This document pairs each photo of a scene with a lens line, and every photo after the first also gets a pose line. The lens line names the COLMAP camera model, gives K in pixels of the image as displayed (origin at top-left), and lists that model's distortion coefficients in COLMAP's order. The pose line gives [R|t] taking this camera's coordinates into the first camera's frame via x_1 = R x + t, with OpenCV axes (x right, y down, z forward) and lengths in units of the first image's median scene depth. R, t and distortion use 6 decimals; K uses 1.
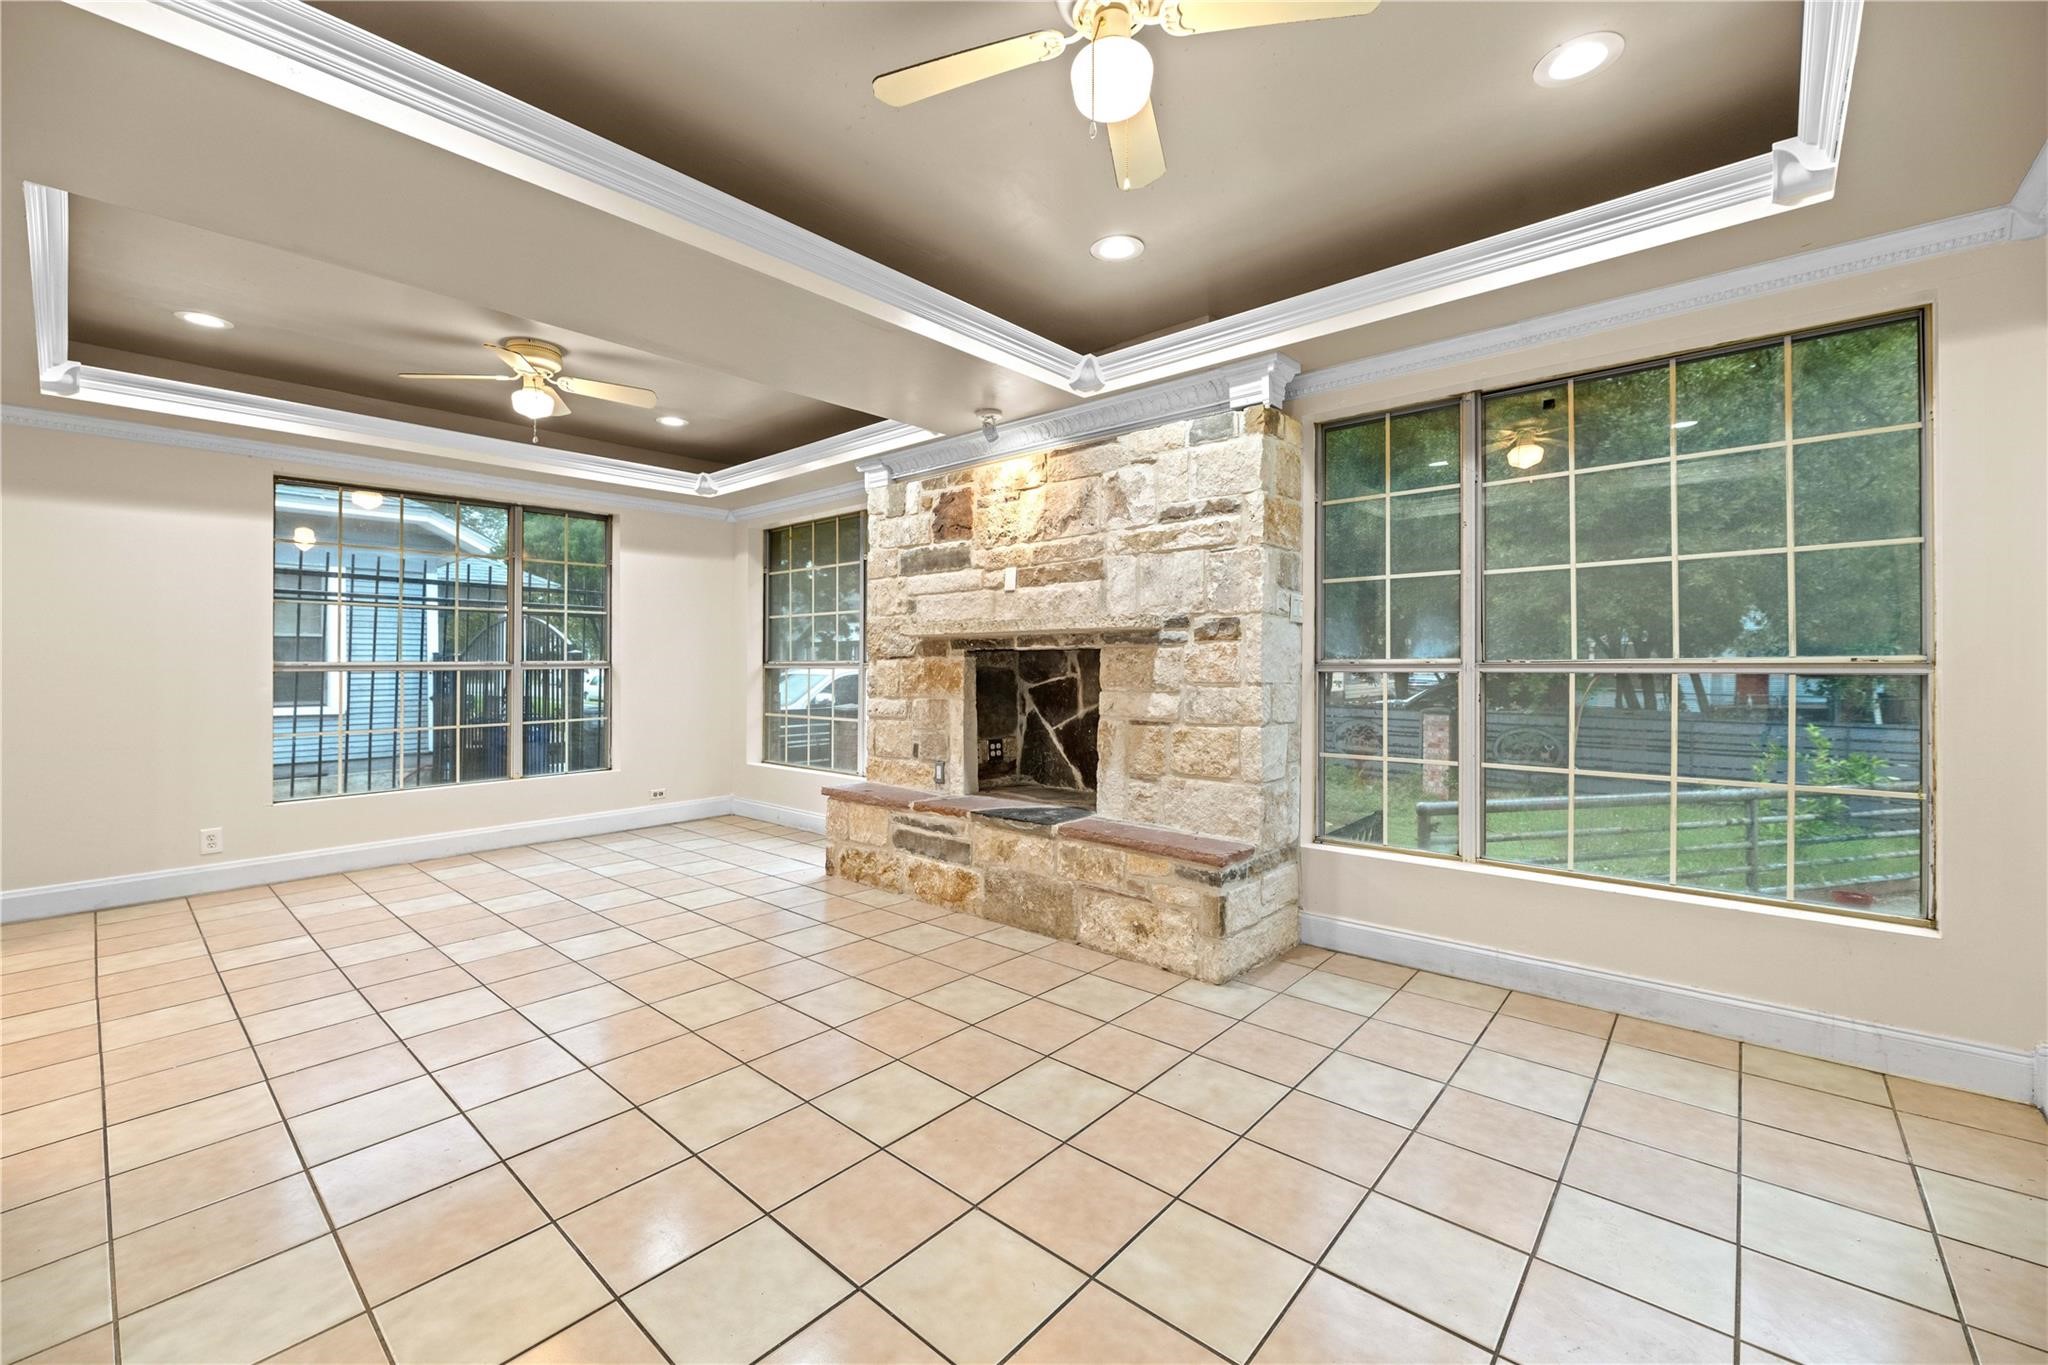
lens RADIAL K [[842.3, 0, 1035.4], [0, 842.3, 659.6], [0, 0, 1]] dist [0.016290, -0.005730]
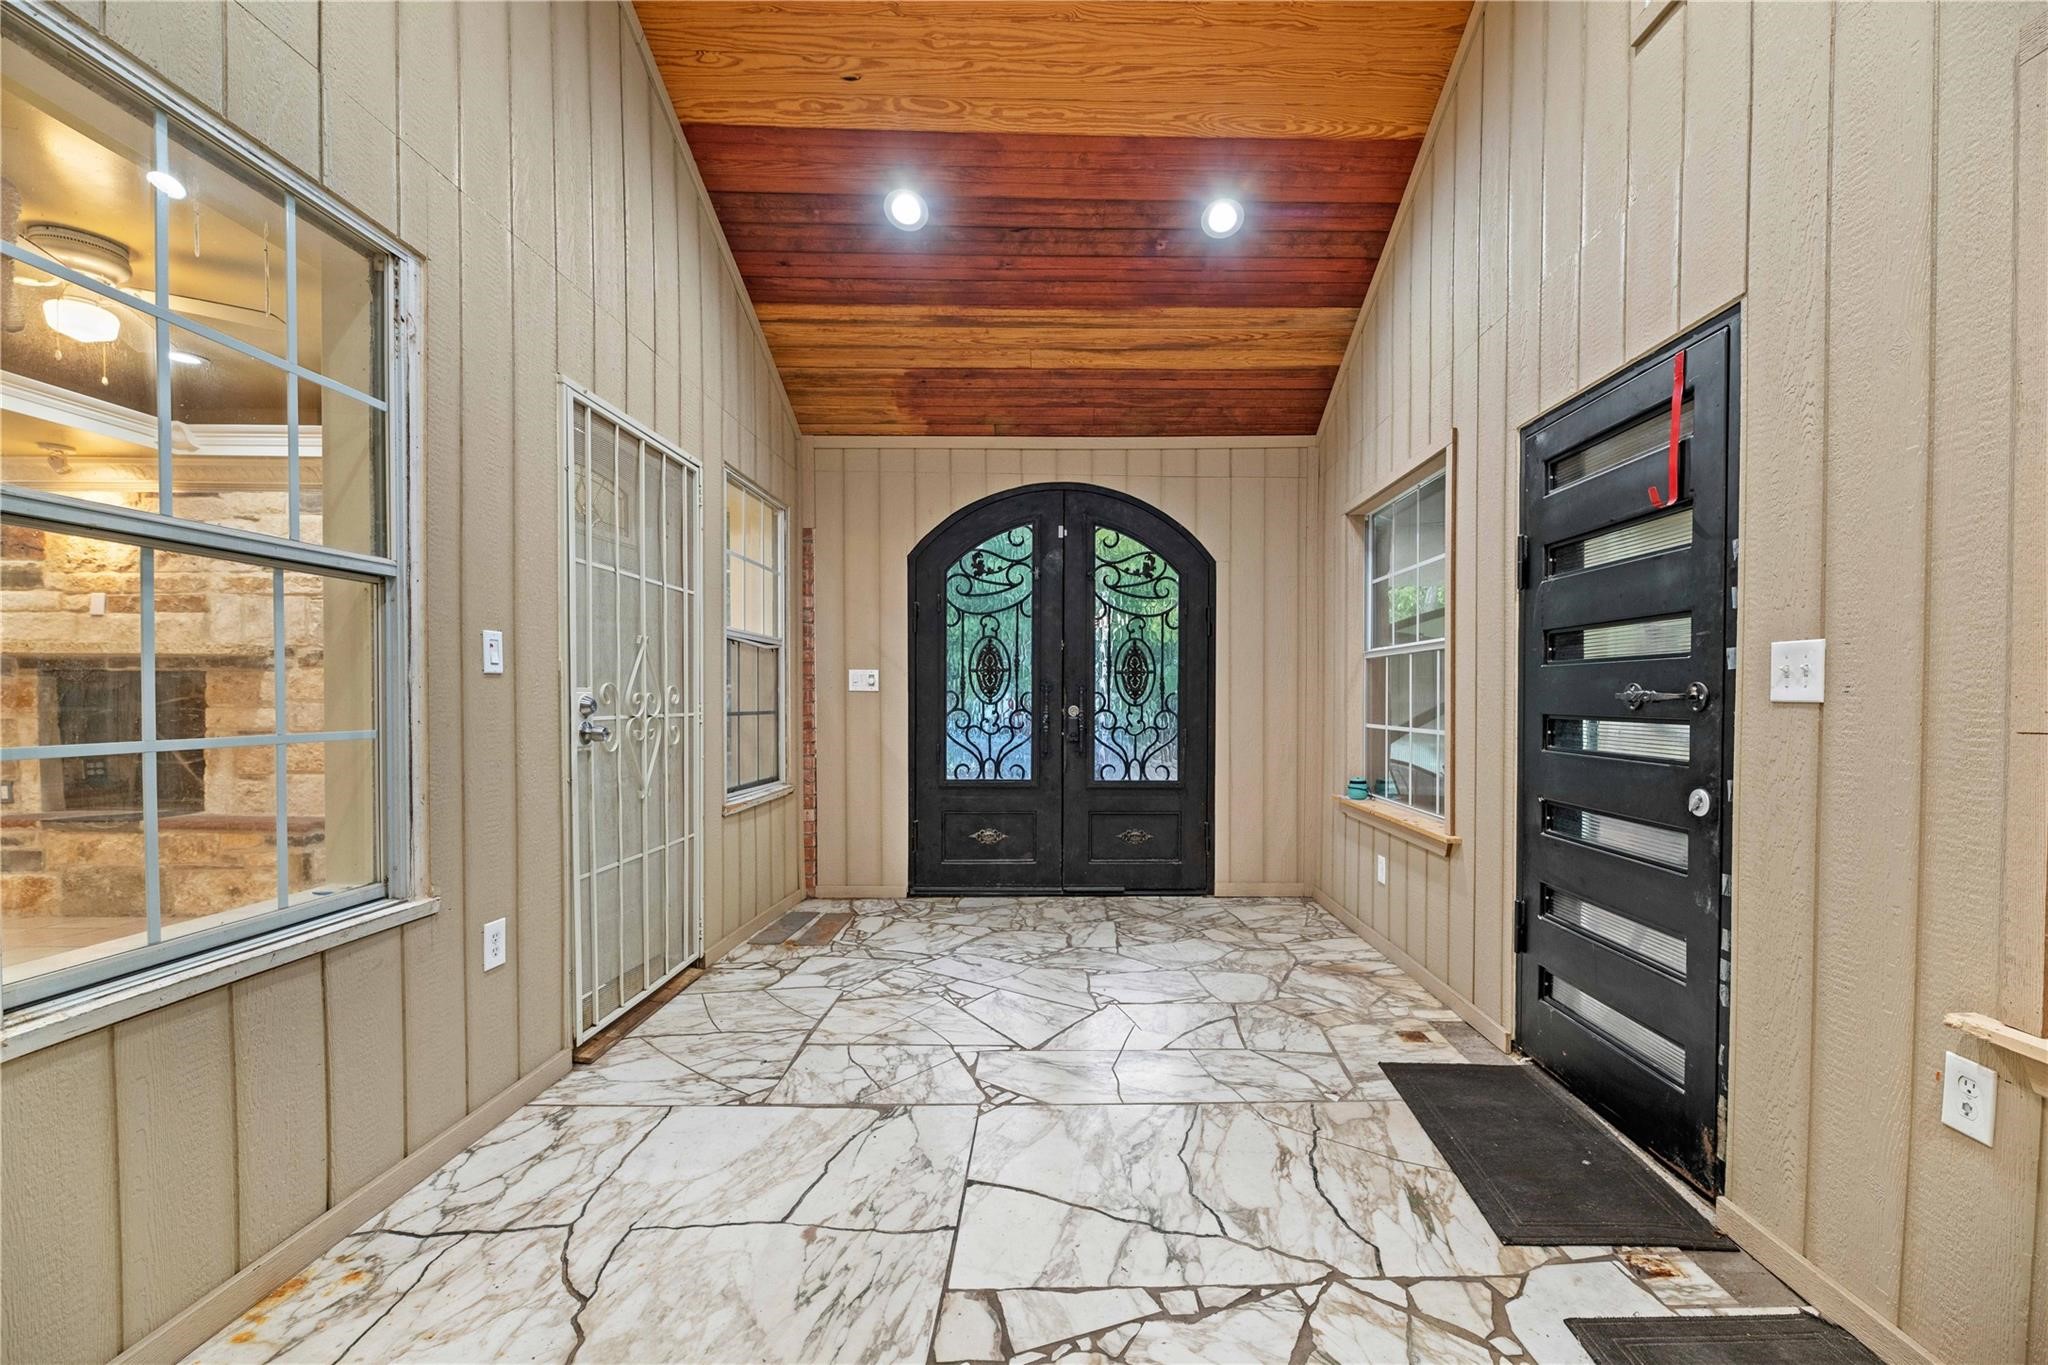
lens RADIAL K [[842.3, 0, 1045.1], [0, 842.3, 719.6], [0, 0, 1]] dist [0.016290, -0.005730]
pose [[0.749253, -0.014605, 0.662123, 0.160144], [-0.010258, 0.999381, 0.033652, 0.002398], [-0.662204, -0.032006, 0.748639, -0.637157]]
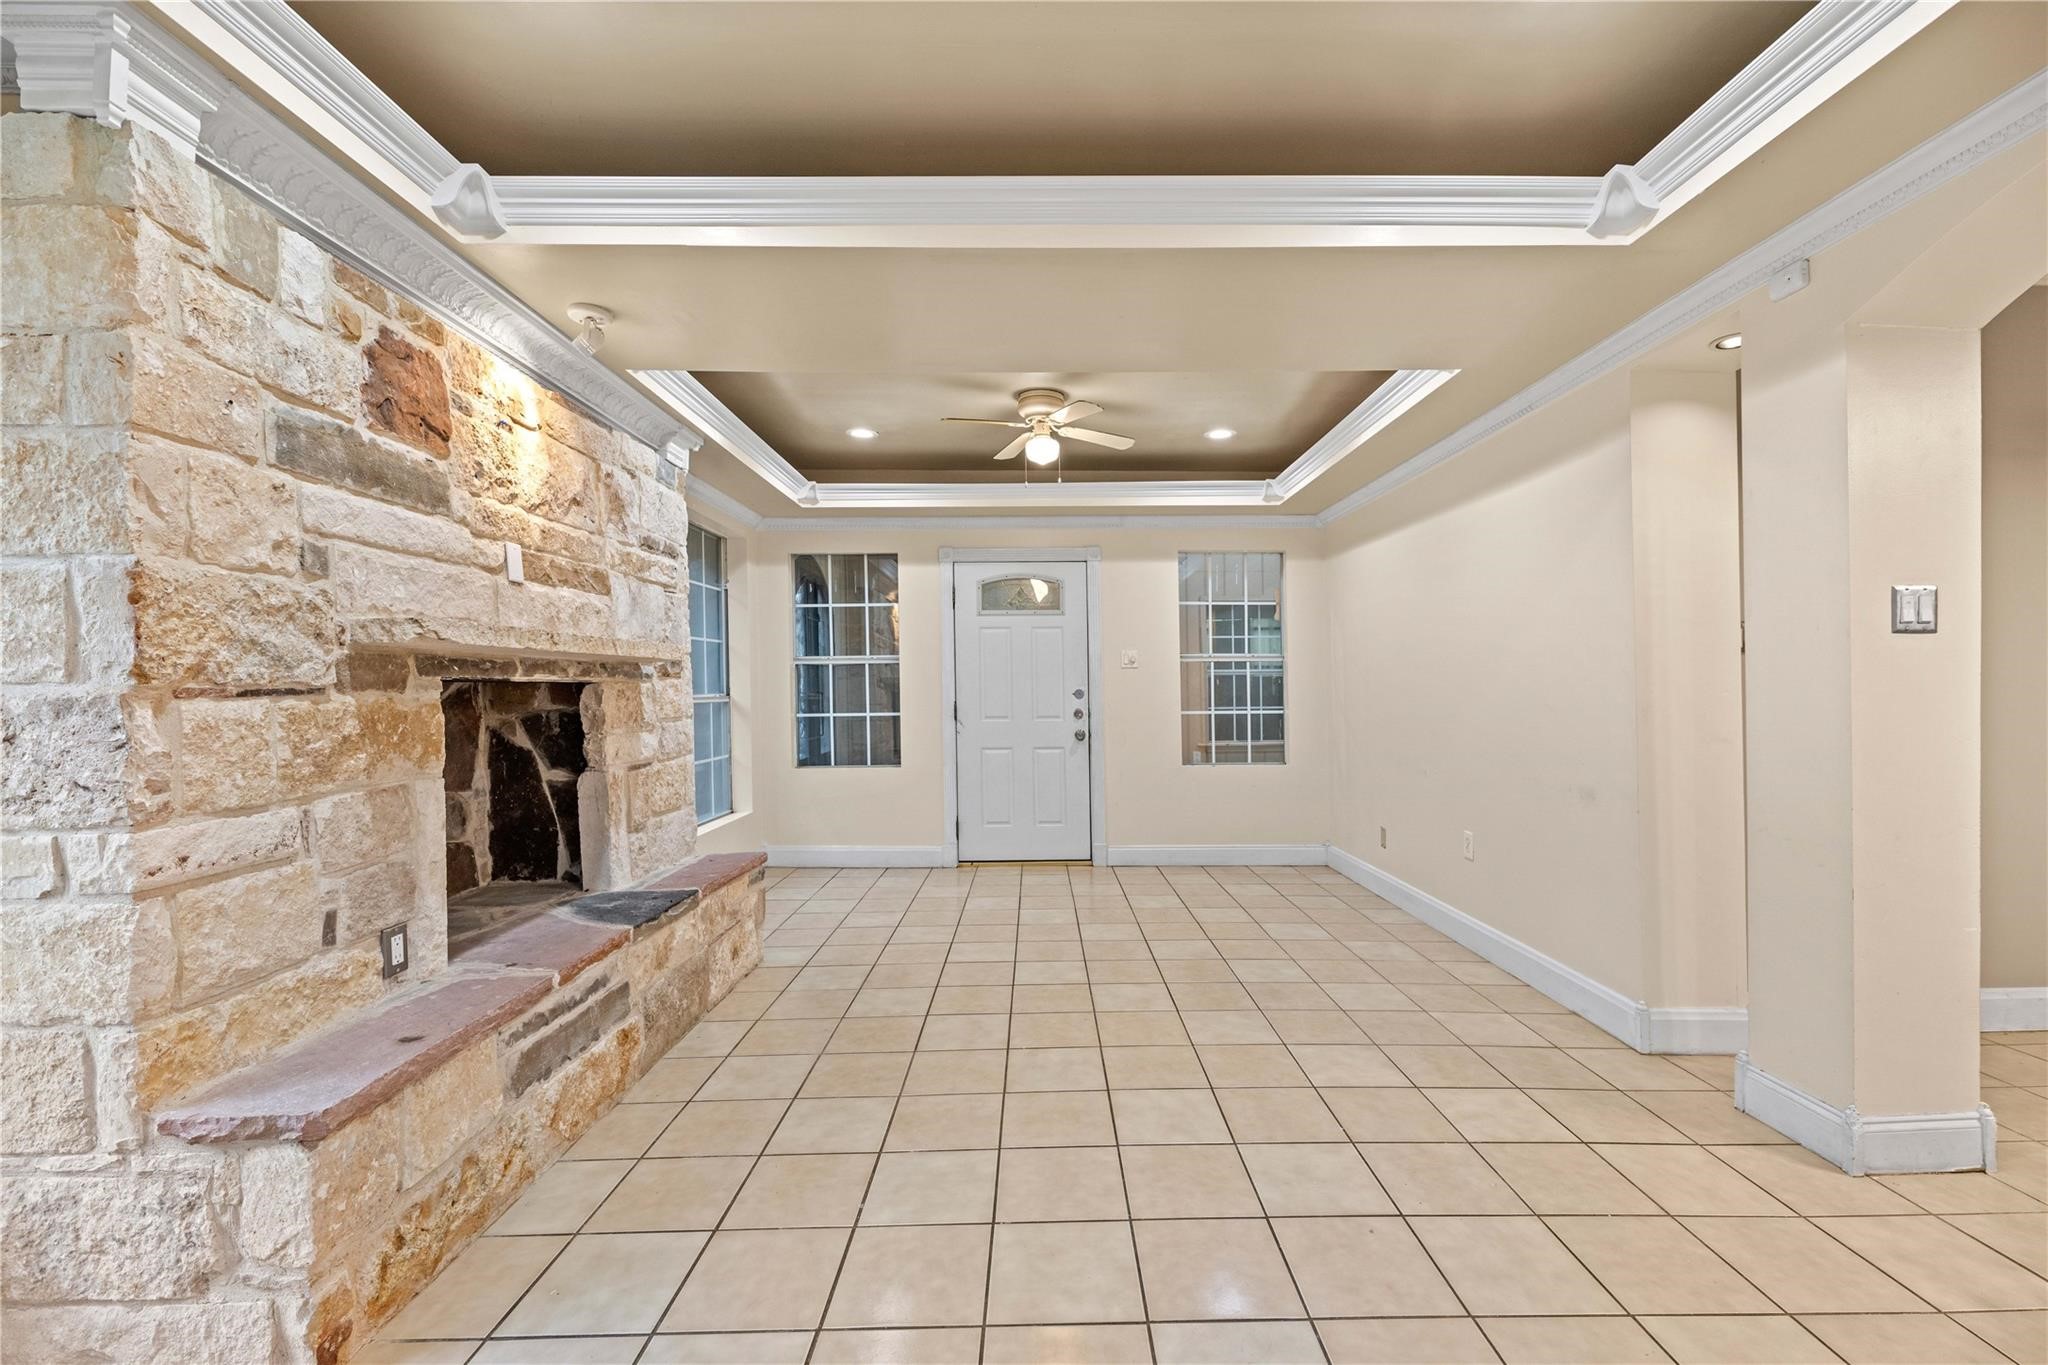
lens RADIAL K [[842.3, 0, 1071.9], [0, 842.3, 695.4], [0, 0, 1]] dist [0.016290, -0.005730]
pose [[-0.683368, 0.003624, 0.730065, -0.772415], [0.009873, 0.999942, 0.004277, 0.000506], [-0.730007, 0.010131, -0.683364, 1.170965]]
